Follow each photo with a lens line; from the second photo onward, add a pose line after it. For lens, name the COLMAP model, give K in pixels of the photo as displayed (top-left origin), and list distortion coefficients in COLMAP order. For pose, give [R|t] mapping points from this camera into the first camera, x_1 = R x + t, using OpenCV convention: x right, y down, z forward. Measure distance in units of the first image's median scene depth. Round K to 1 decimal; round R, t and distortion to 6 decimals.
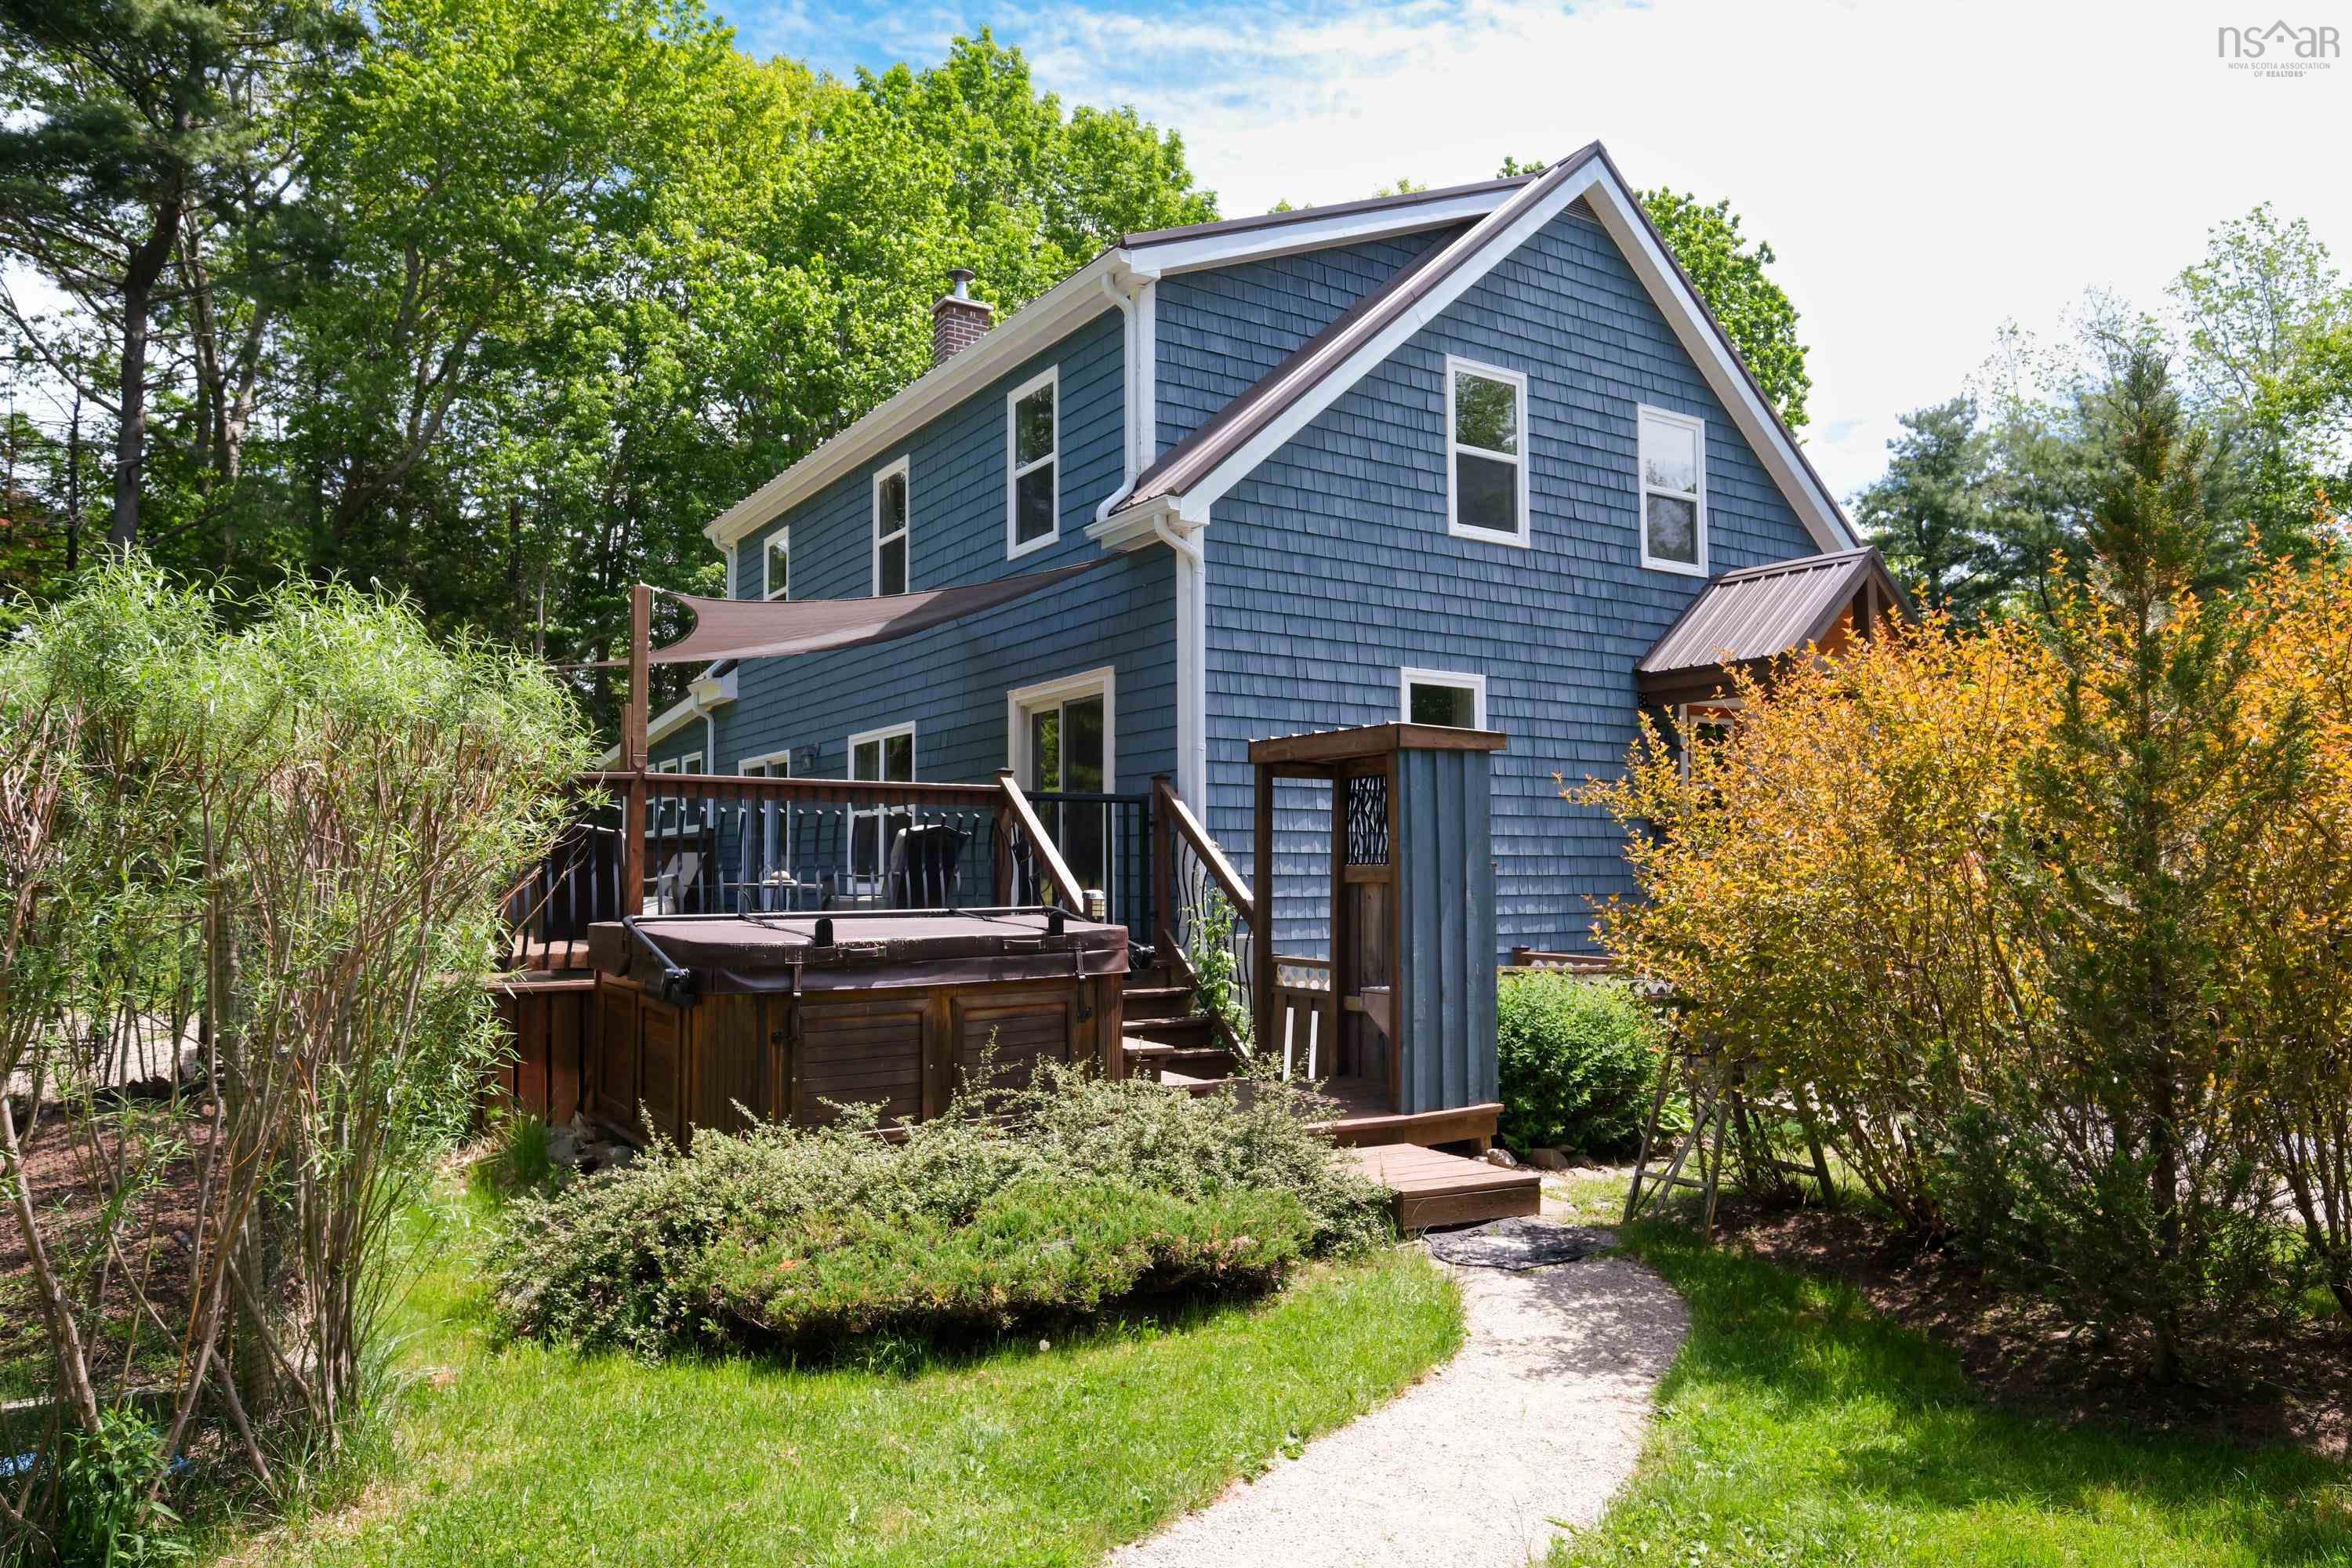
lens RADIAL K [[1490.2, 0, 1172.1], [0, 1490.2, 789.9], [0, 0, 1]] dist [0.008792, 0.001498]
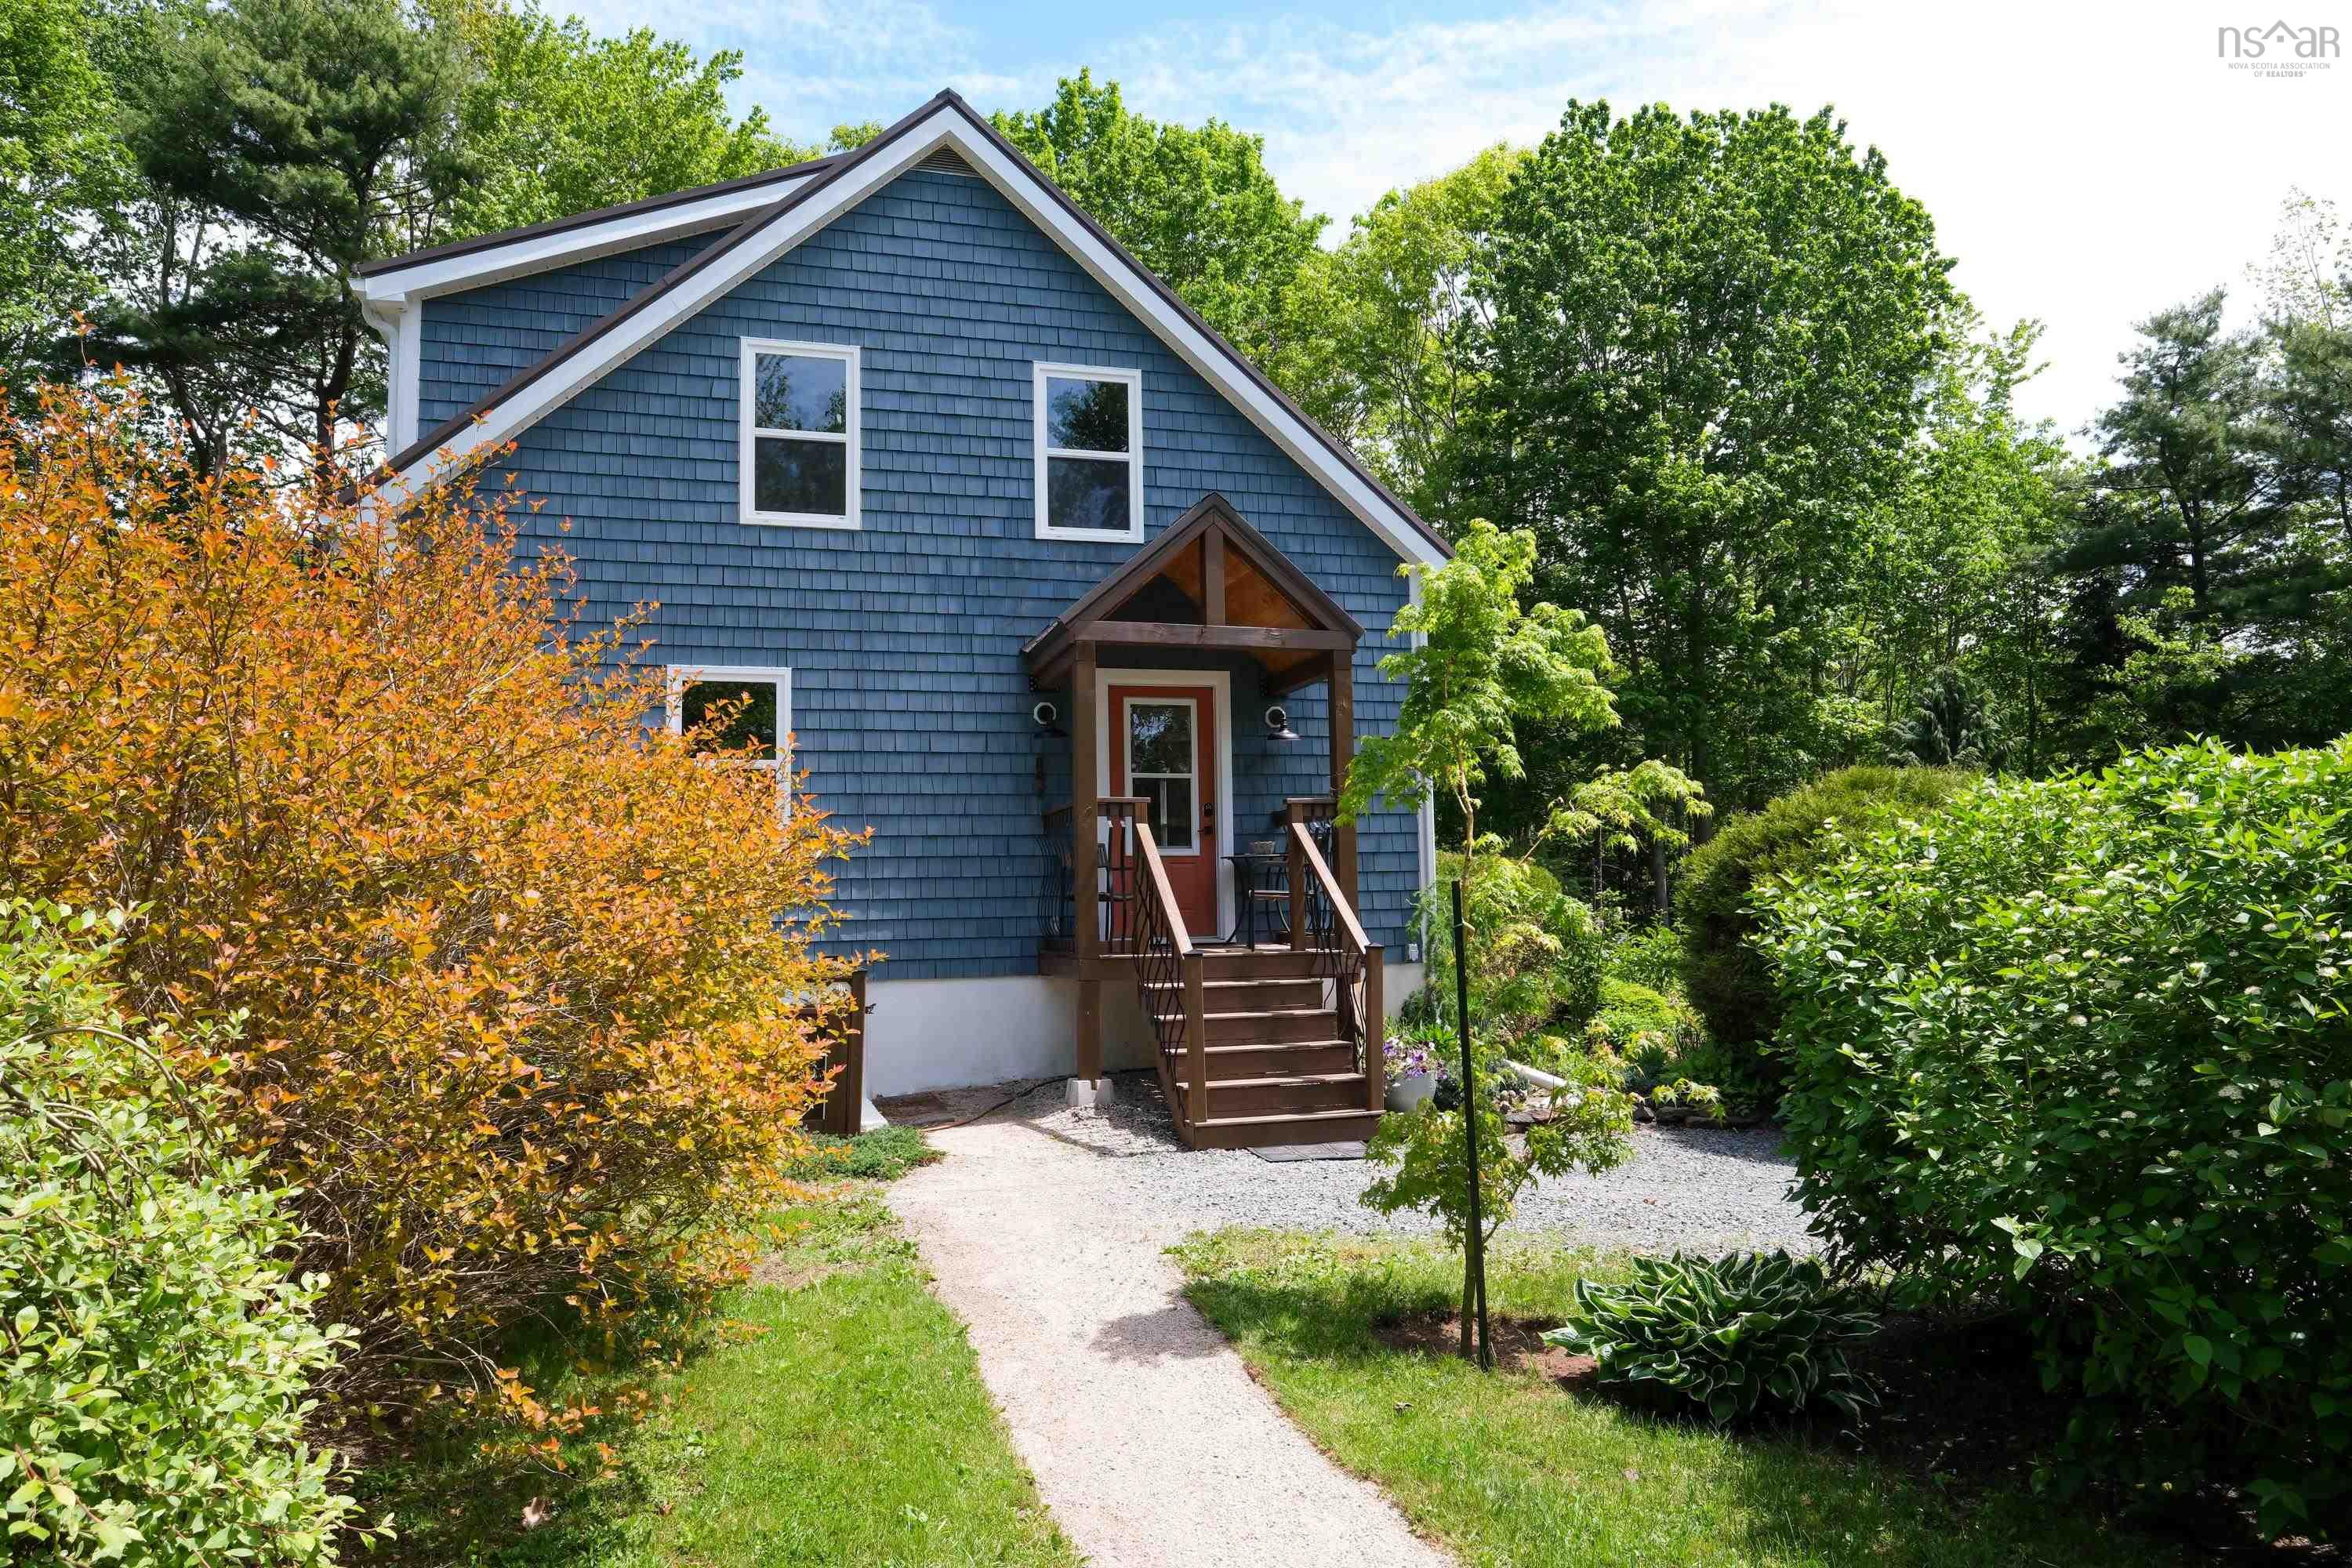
lens RADIAL K [[1490.2, 0, 1174.0], [0, 1490.2, 779.3], [0, 0, 1]] dist [0.008792, 0.001498]
pose [[0.954166, -0.040877, -0.296472, 0.697884], [0.033939, 0.999017, -0.028513, 0.028227], [0.297346, 0.017144, 0.954616, 0.165405]]
